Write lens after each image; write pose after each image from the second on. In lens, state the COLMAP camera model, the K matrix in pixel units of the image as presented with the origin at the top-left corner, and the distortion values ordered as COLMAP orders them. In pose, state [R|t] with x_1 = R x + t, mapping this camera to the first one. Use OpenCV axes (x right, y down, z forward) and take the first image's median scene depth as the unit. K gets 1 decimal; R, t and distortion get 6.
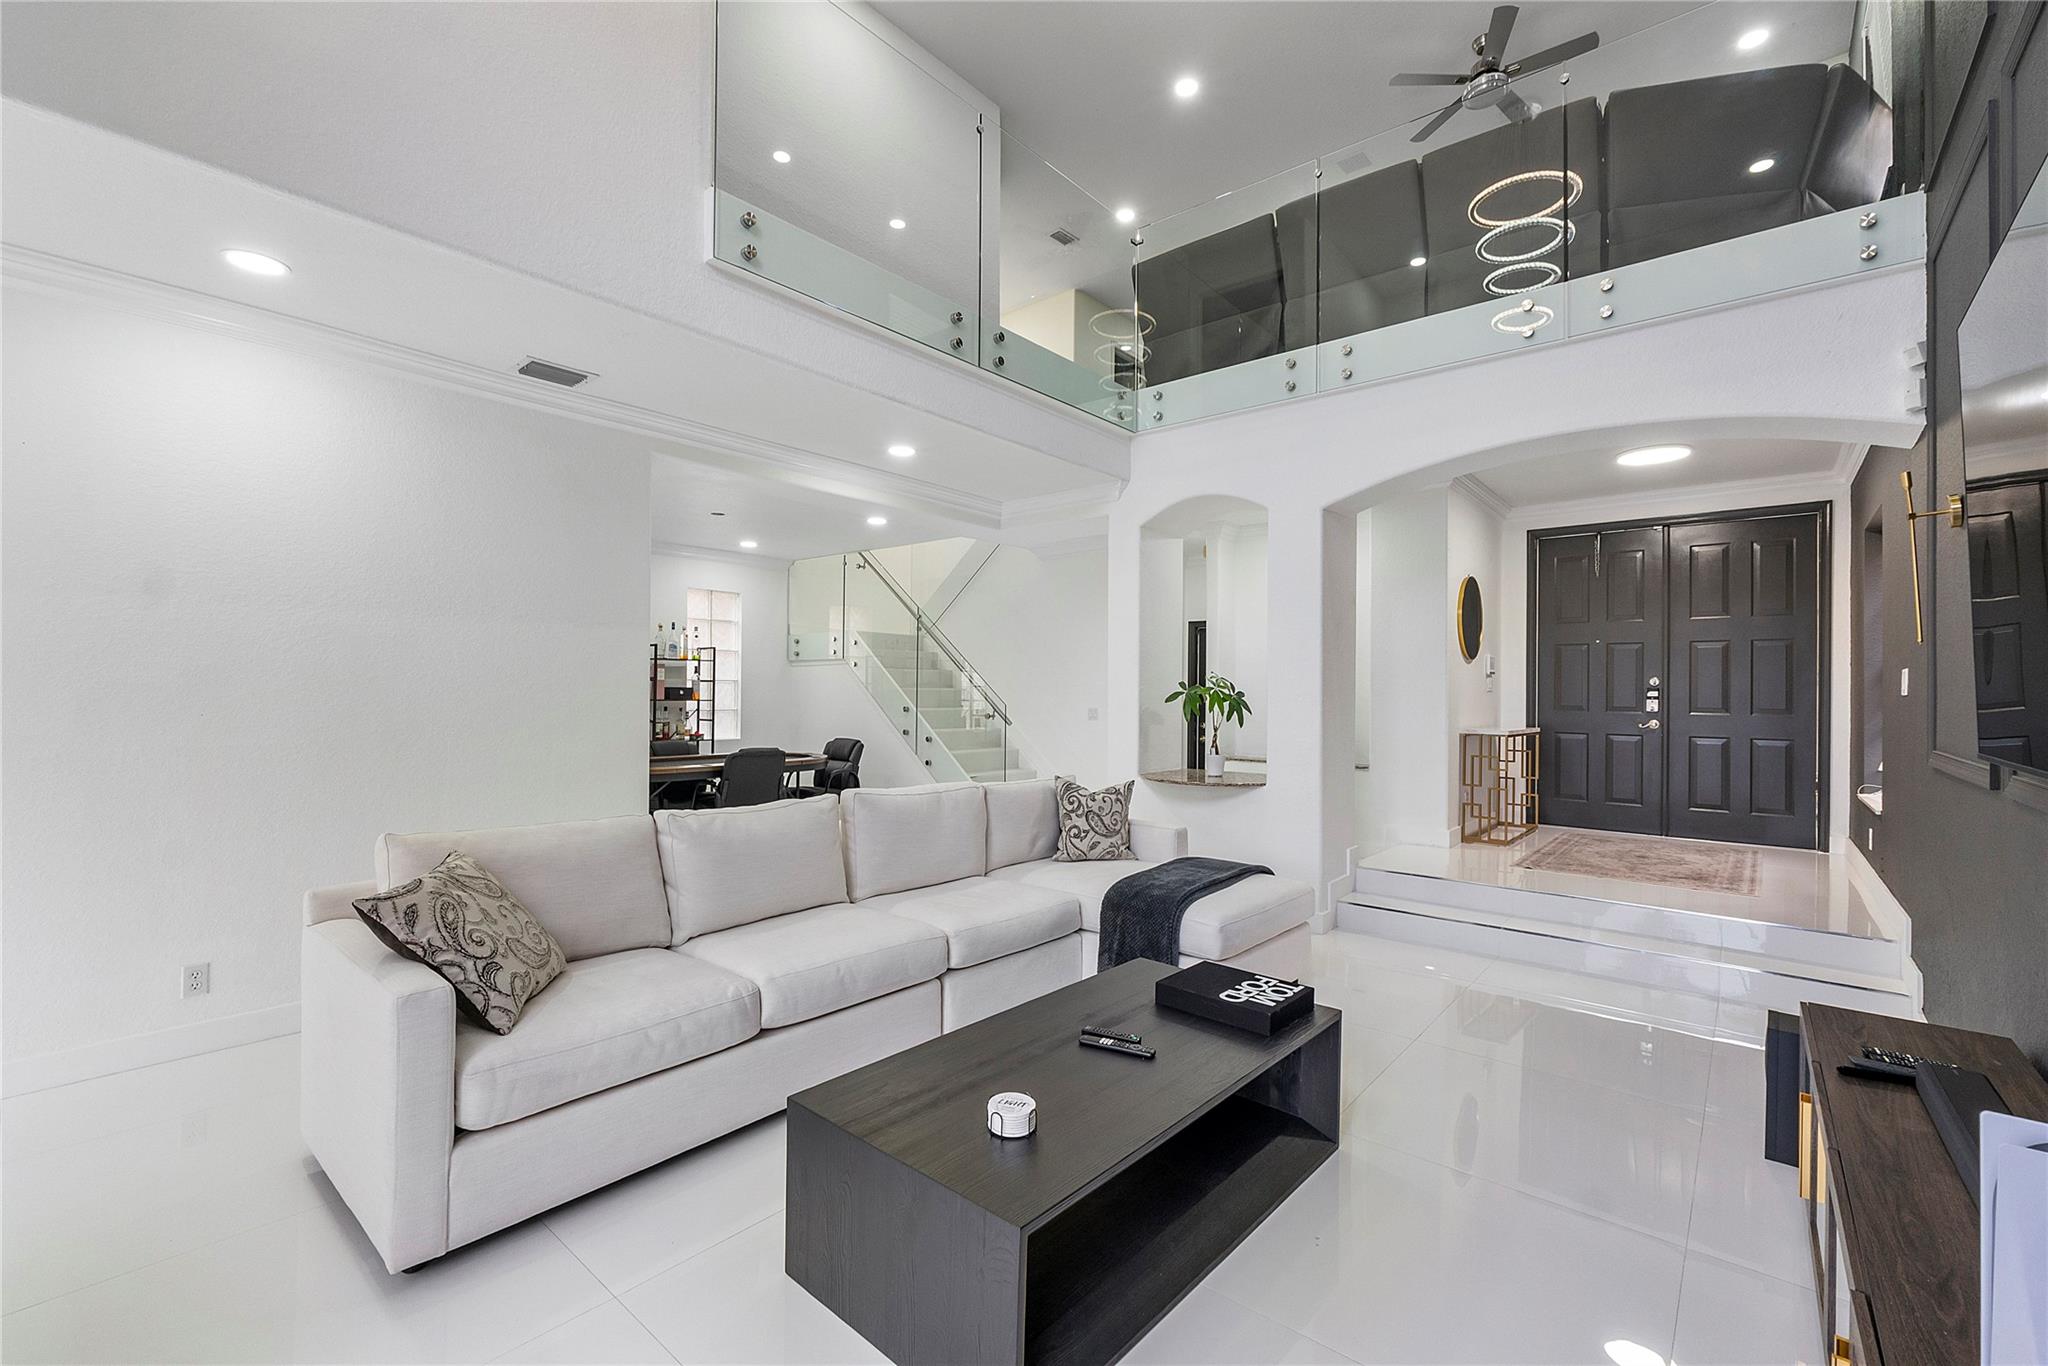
lens RADIAL K [[877.1, 0, 1026.5], [0, 877.1, 682.5], [0, 0, 1]] dist [-0.002800, 0.000141]
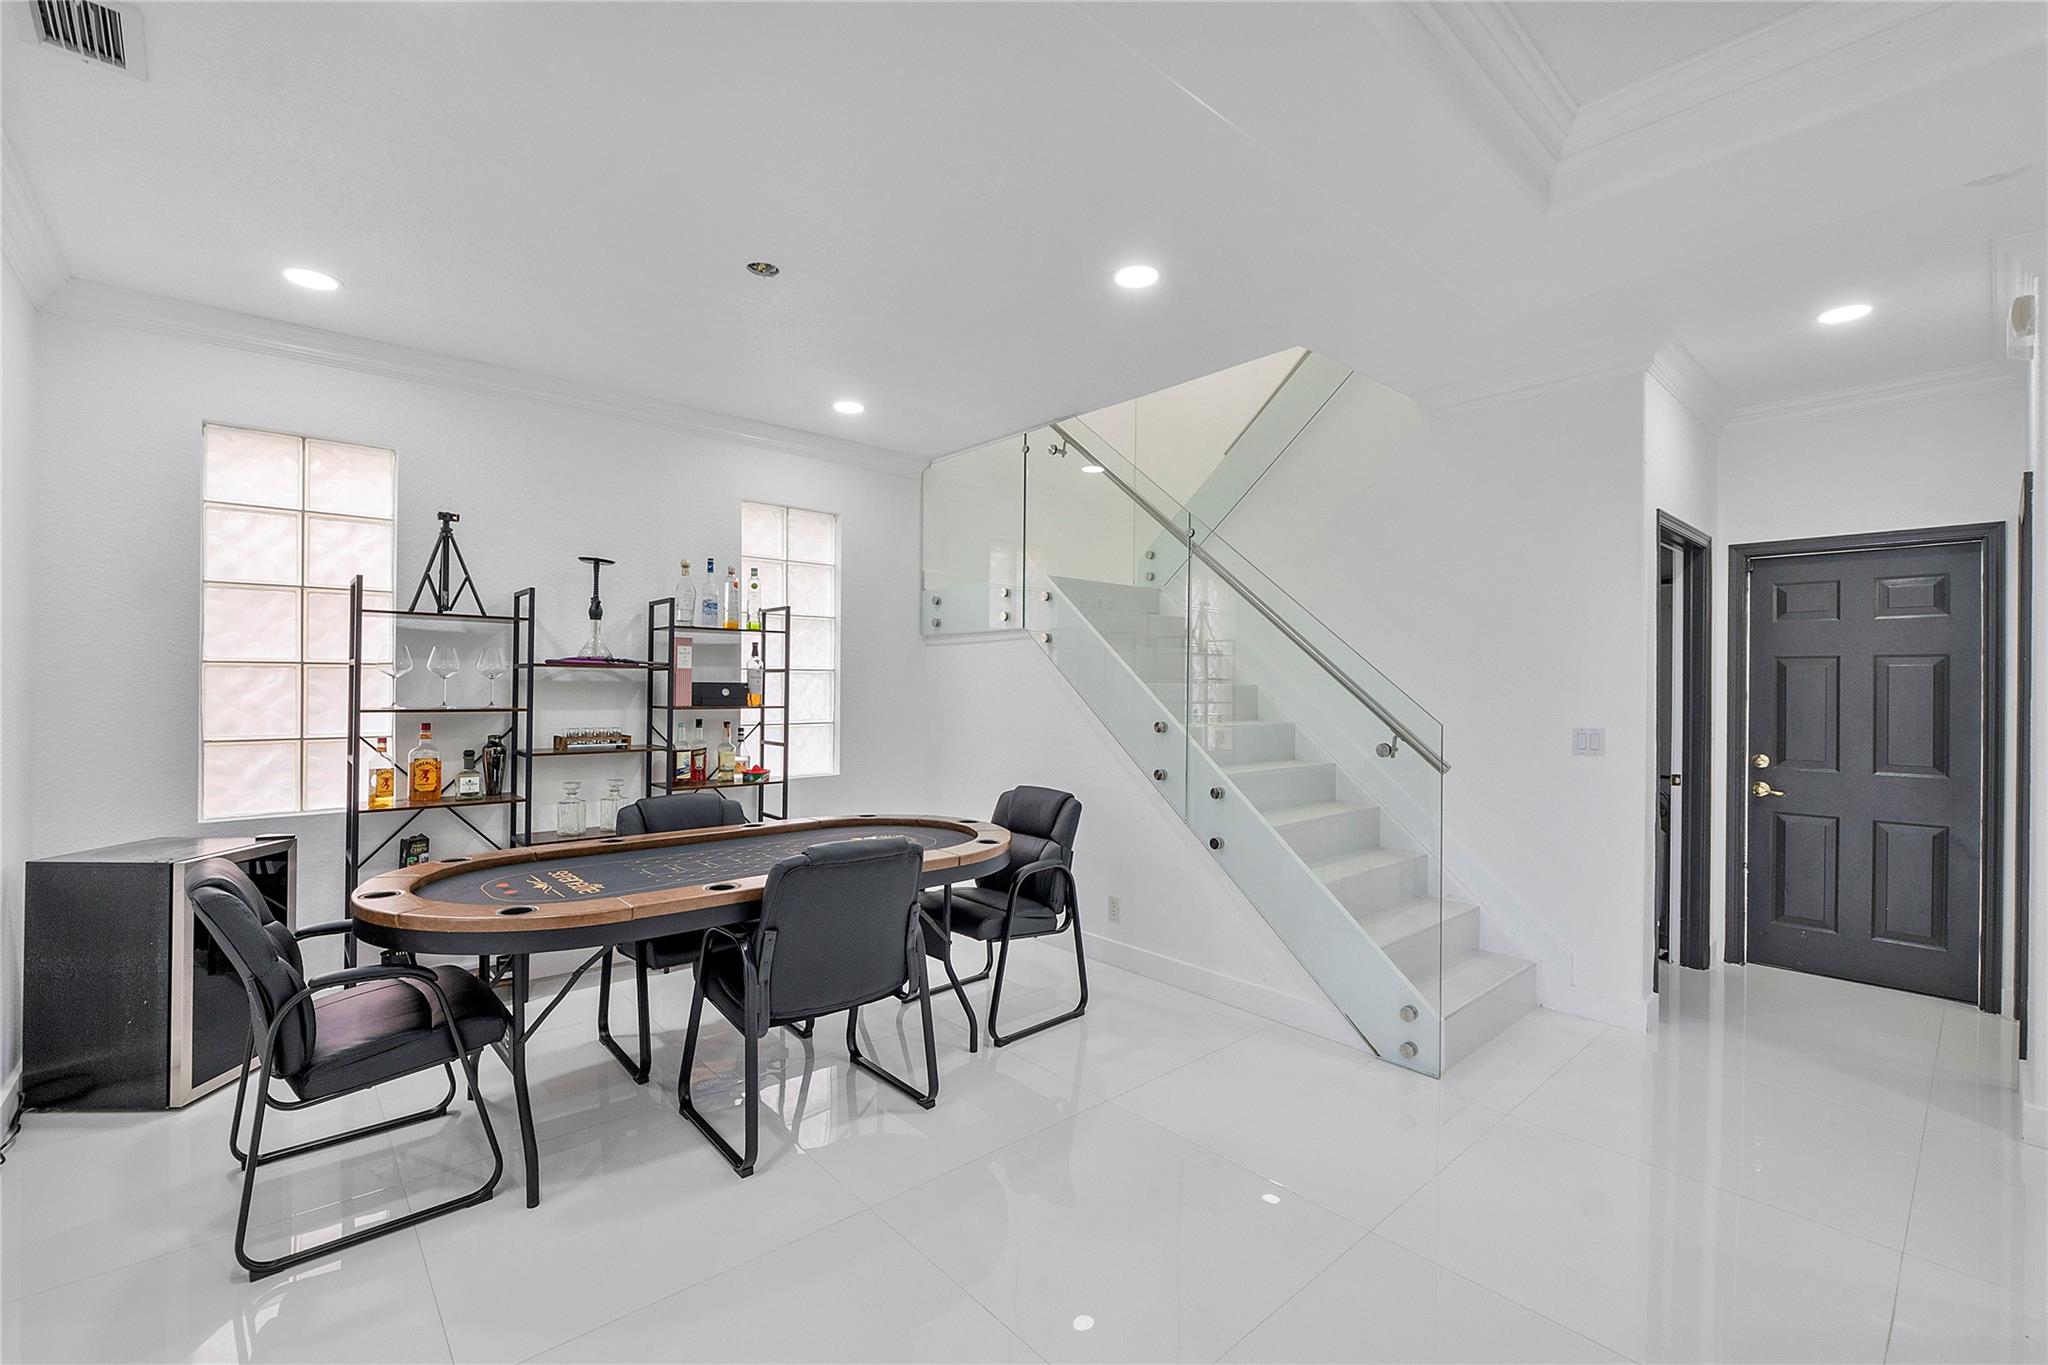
lens RADIAL K [[863.7, 0, 1017.5], [0, 863.7, 685.6], [0, 0, 1]] dist [-0.008486, -0.000100]
pose [[0.989205, -0.000765, -0.146533, -0.142226], [0.002088, 0.999958, 0.008871, 0.003065], [0.146520, -0.009082, 0.989166, 0.503538]]
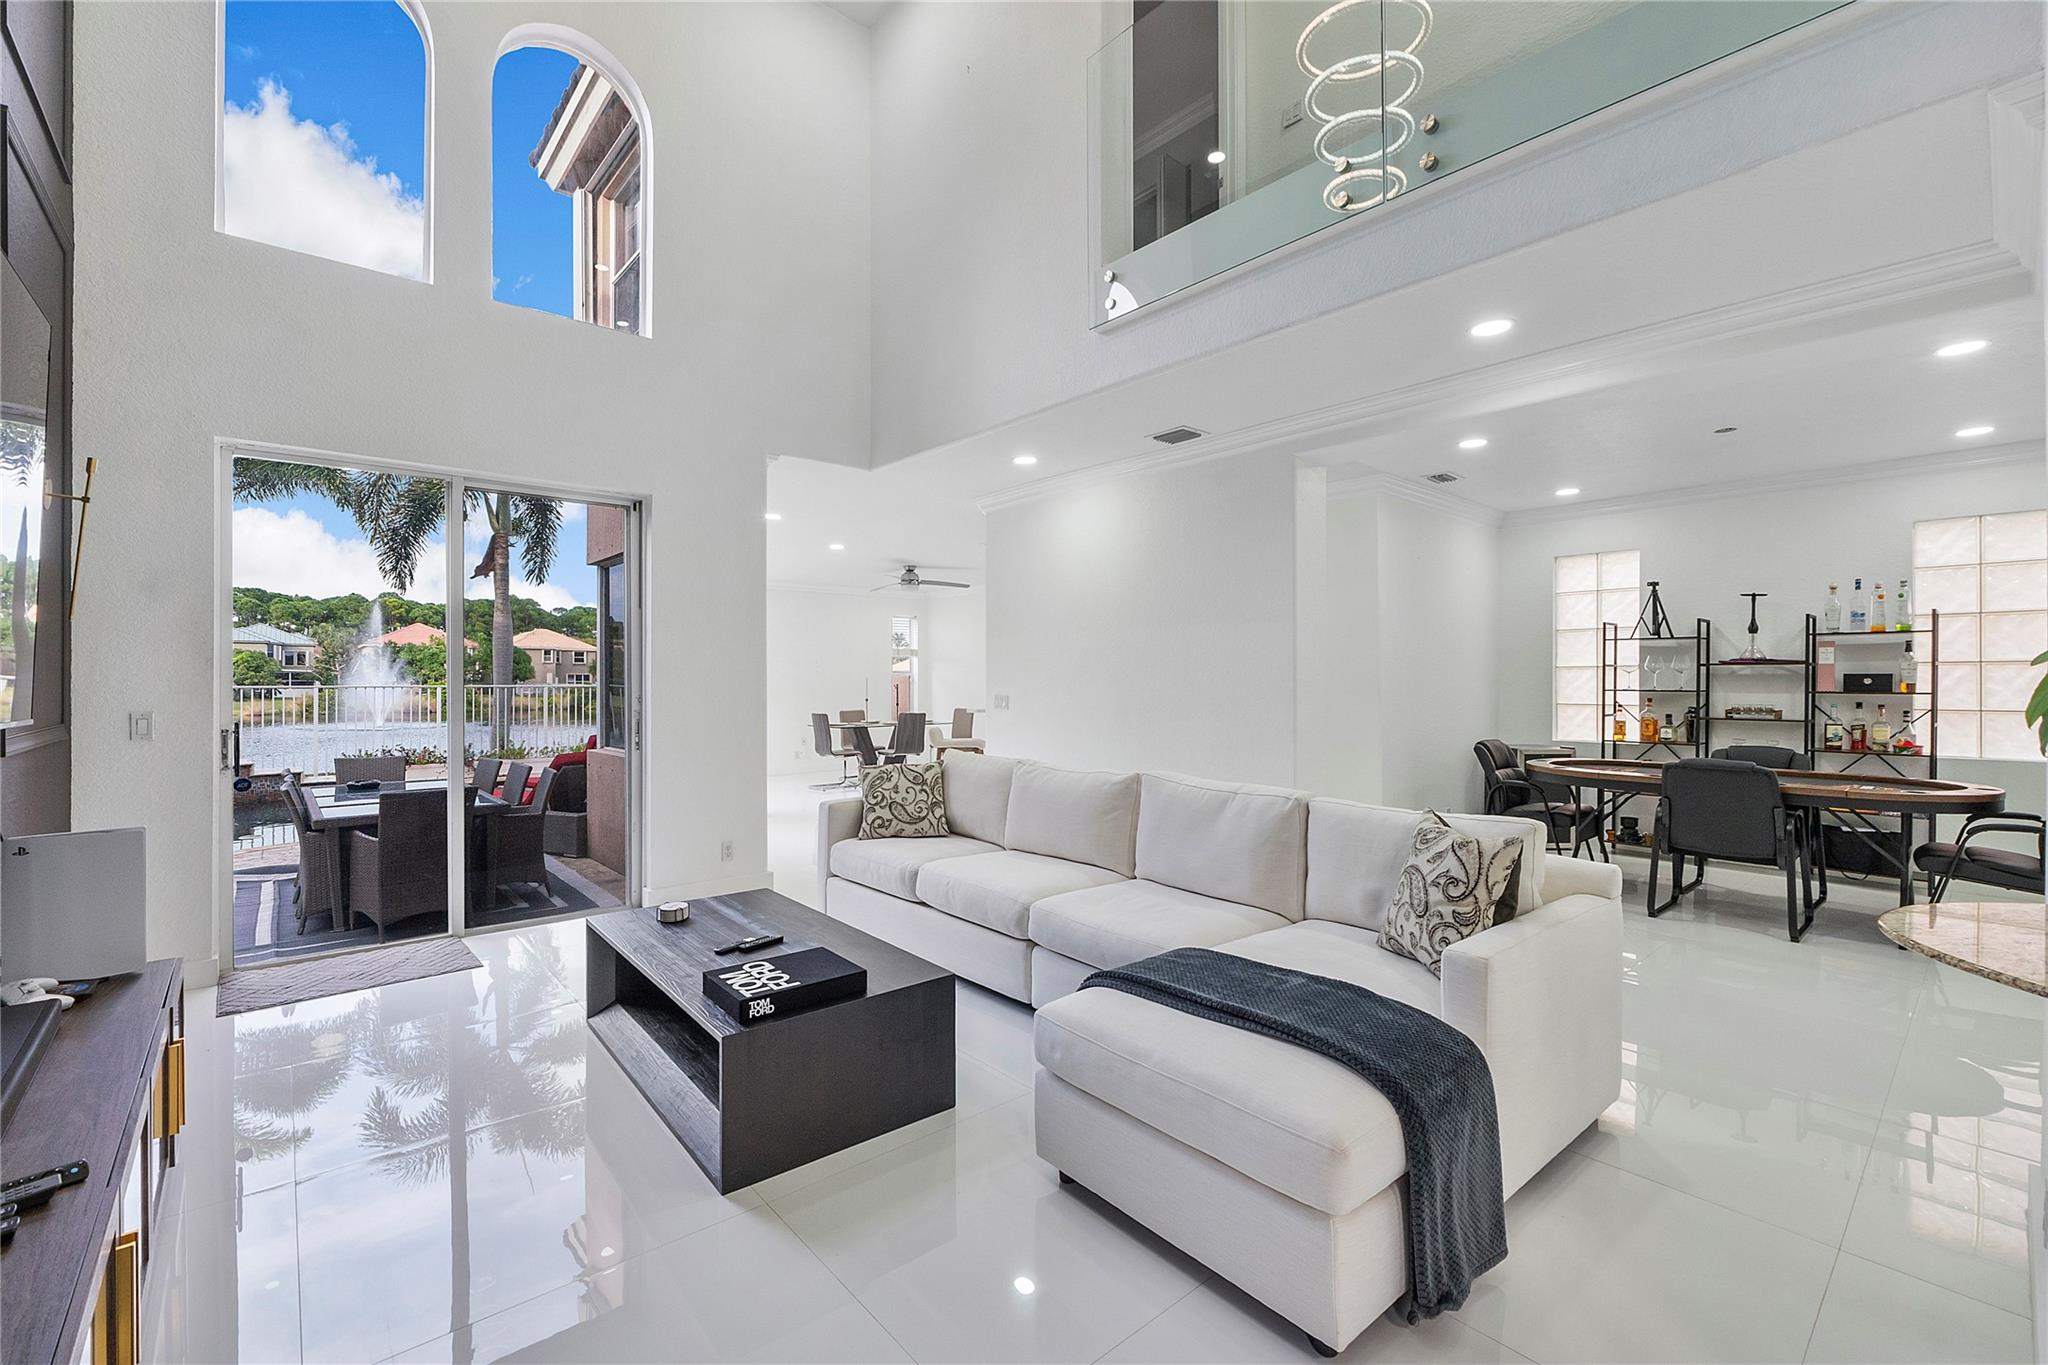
lens RADIAL K [[877.1, 0, 1026.5], [0, 877.1, 682.0], [0, 0, 1]] dist [-0.002800, 0.000141]
pose [[-0.161612, -0.004535, -0.986844, 0.369463], [0.007543, 0.999955, -0.005831, 0.010720], [0.986825, -0.008386, -0.161571, 0.456891]]
